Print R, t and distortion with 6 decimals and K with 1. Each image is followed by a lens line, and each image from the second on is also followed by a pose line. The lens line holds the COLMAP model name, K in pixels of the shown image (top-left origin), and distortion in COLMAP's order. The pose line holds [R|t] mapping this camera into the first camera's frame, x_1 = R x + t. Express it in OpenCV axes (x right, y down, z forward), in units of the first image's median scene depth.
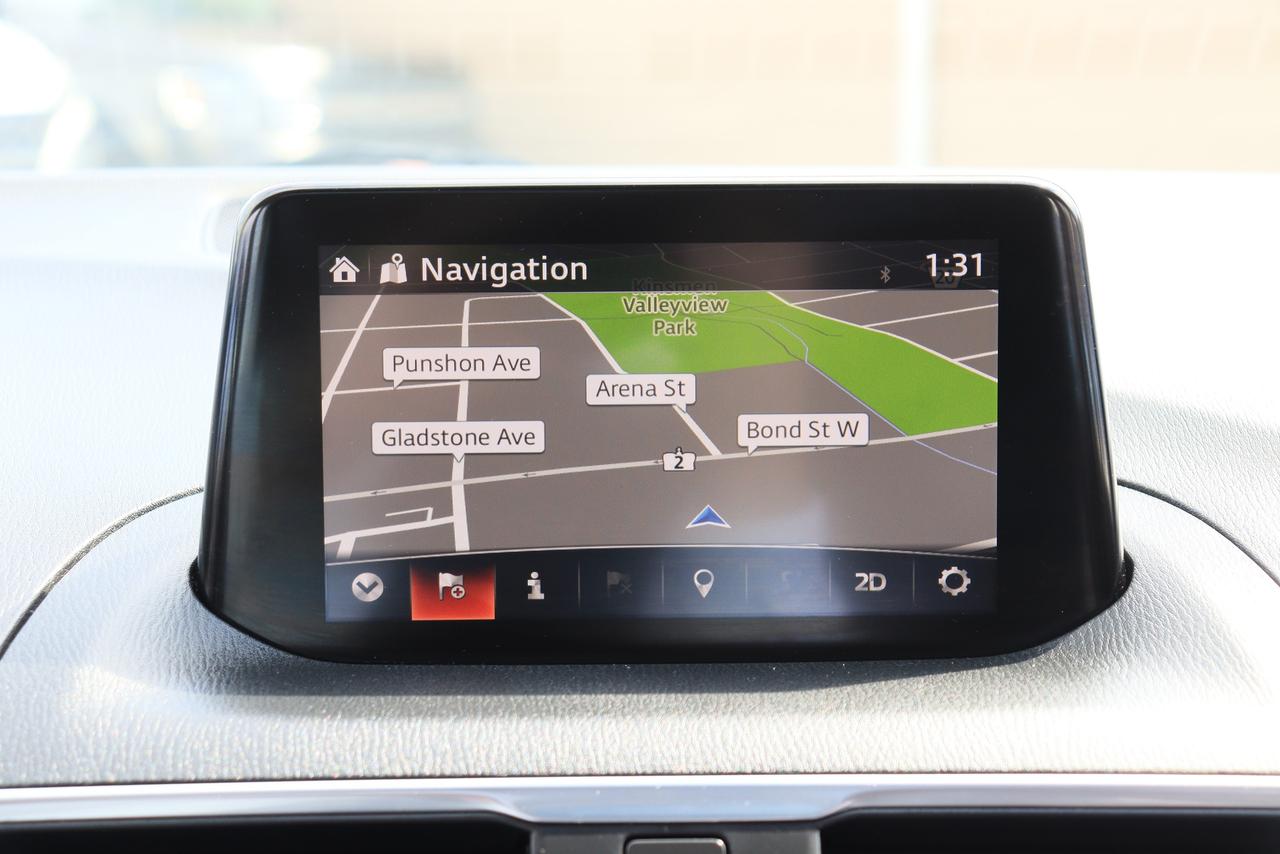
lens RADIAL K [[2439.0, 0, 642.6], [0, 2439.0, 425.9], [0, 0, 1]] dist [0.052104, 0.000000]
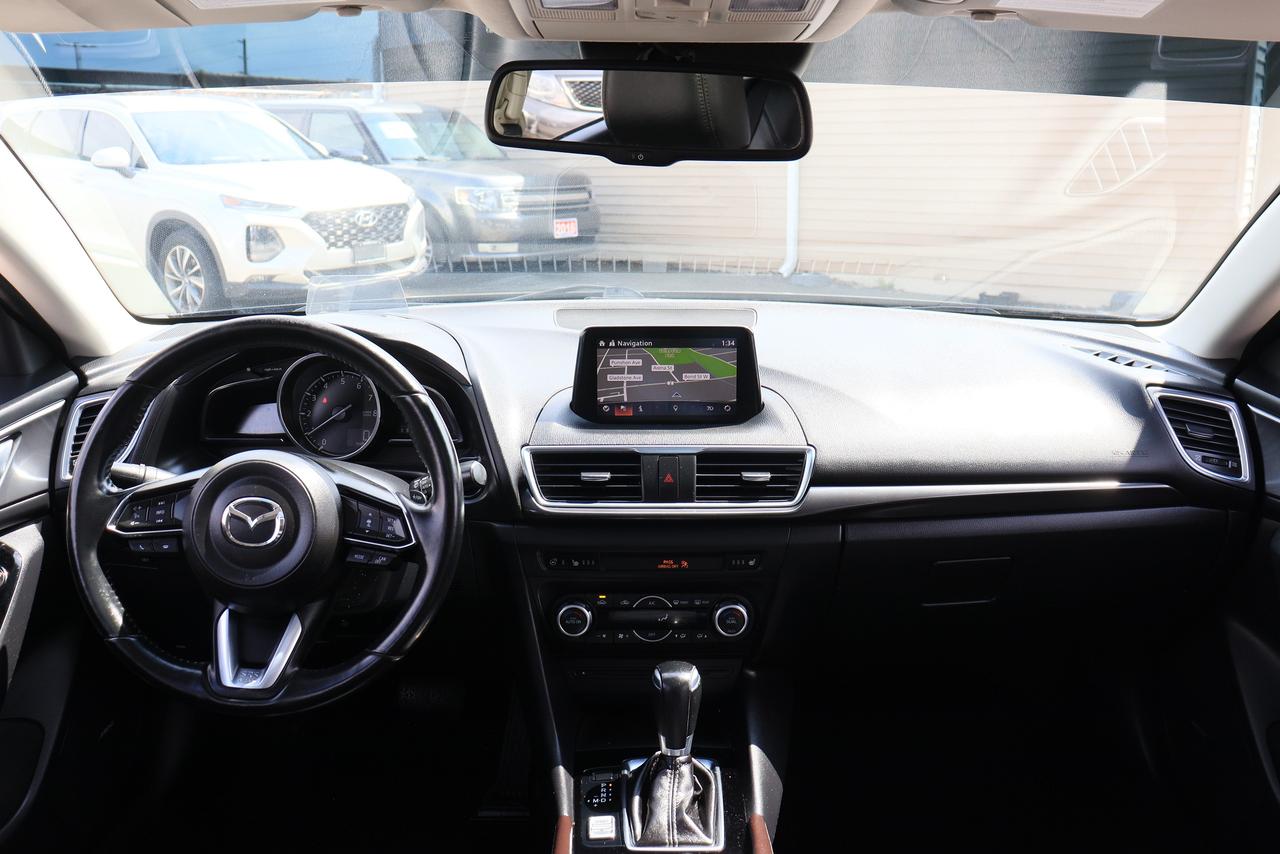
lens RADIAL K [[1149.3, 0, 644.3], [0, 1149.3, 417.3], [0, 0, 1]] dist [-0.141674, 0.135749]
pose [[0.999762, 0.007489, -0.020483, 0.010206], [-0.006261, 0.998217, 0.059357, -0.052814], [0.020891, -0.059215, 0.998027, -1.286579]]
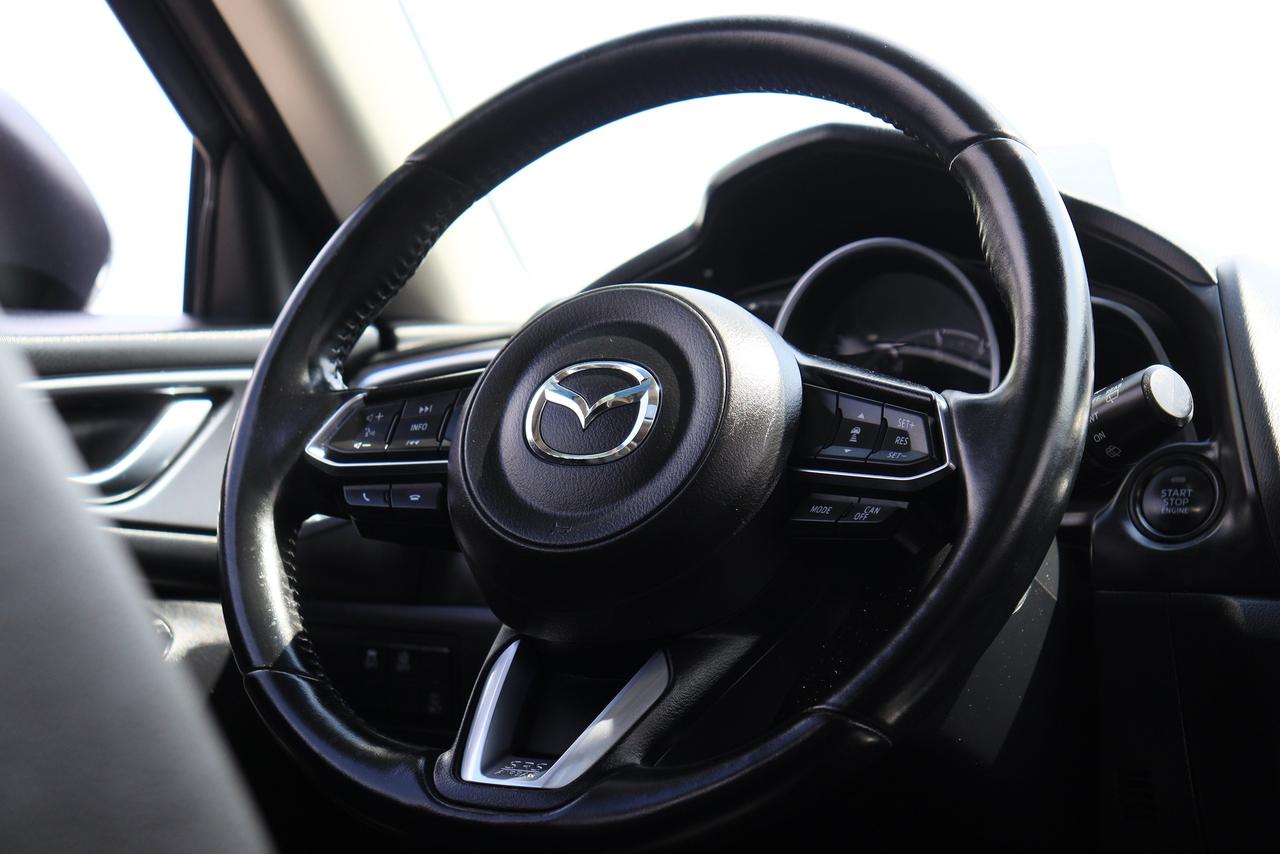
lens RADIAL K [[2883.7, 0, 631.6], [0, 2883.7, 429.0], [0, 0, 1]] dist [0.334424, 0.000000]
pose [[0.859997, -0.024442, -0.509713, 0.382822], [-0.116911, 0.962848, -0.243426, 0.726376], [0.496726, 0.268937, 0.825189, -1.112084]]
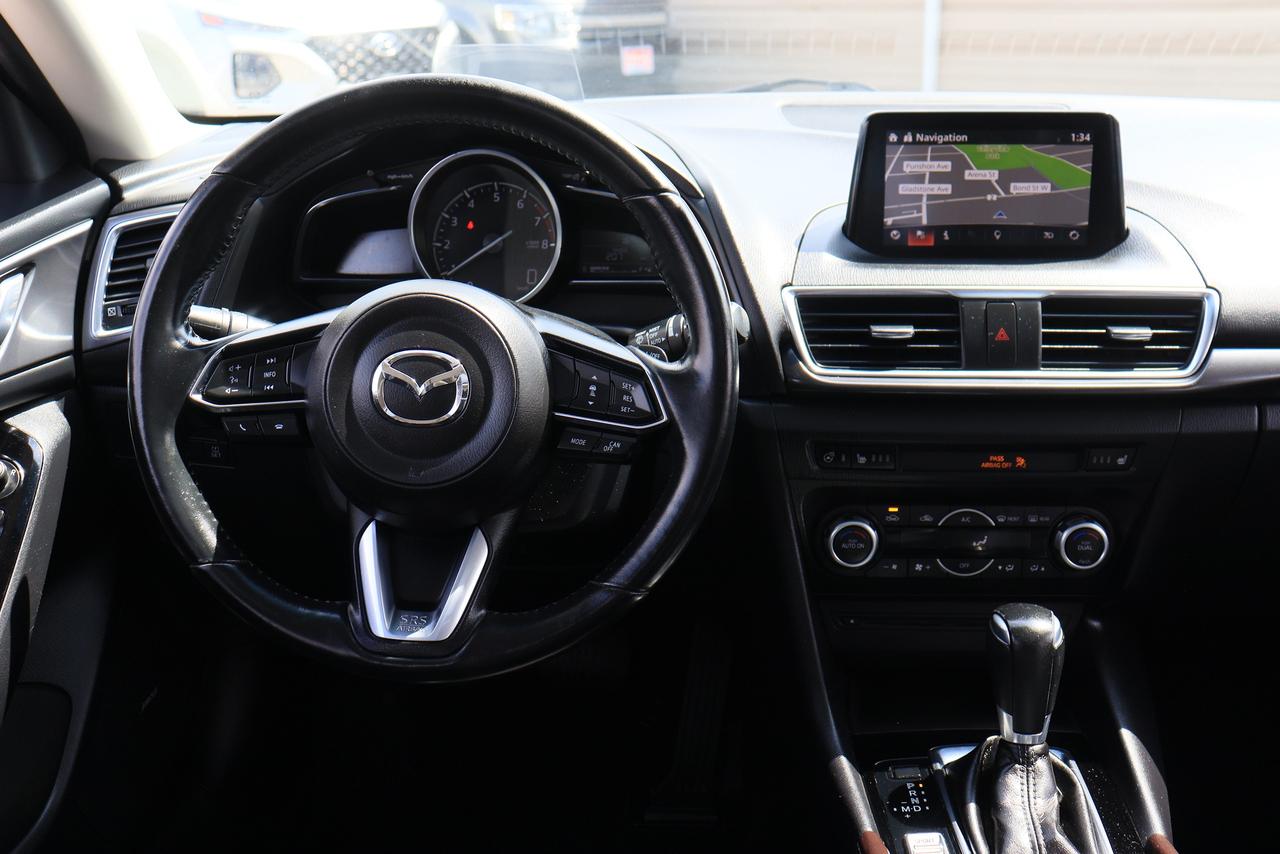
lens RADIAL K [[1420.0, 0, 647.1], [0, 1420.0, 413.5], [0, 0, 1]] dist [-0.035592, 0.000000]
pose [[0.998131, 0.016118, -0.058945, -0.332483], [-0.008377, 0.991572, 0.129282, 0.060822], [0.060532, -0.128547, 0.989854, -0.954907]]
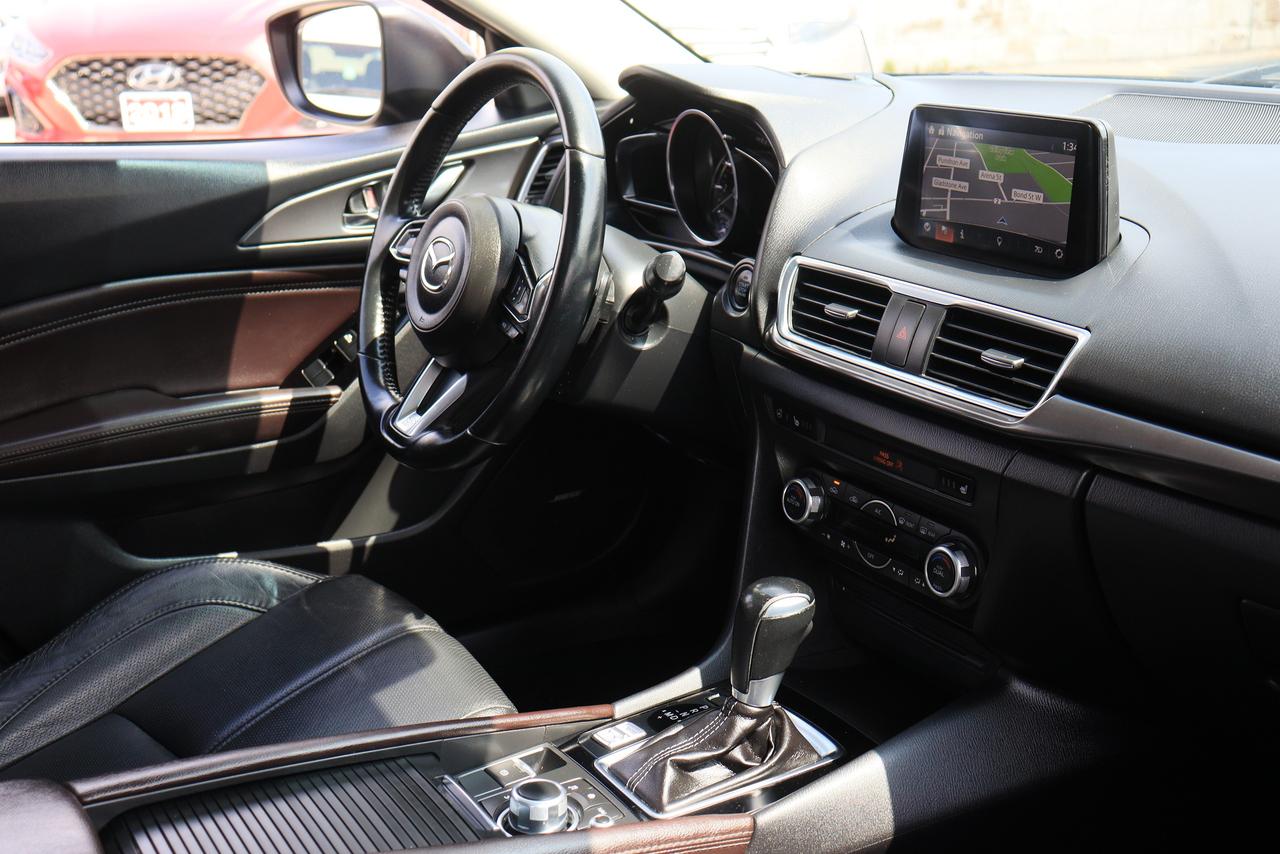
lens RADIAL K [[1542.9, 0, 641.1], [0, 1542.9, 416.8], [0, 0, 1]] dist [-0.000182, 0.000000]
pose [[0.488990, 0.247736, -0.836371, 1.524050], [-0.122175, 0.968822, 0.215538, -0.088737], [0.863691, -0.003213, 0.504011, -0.397685]]
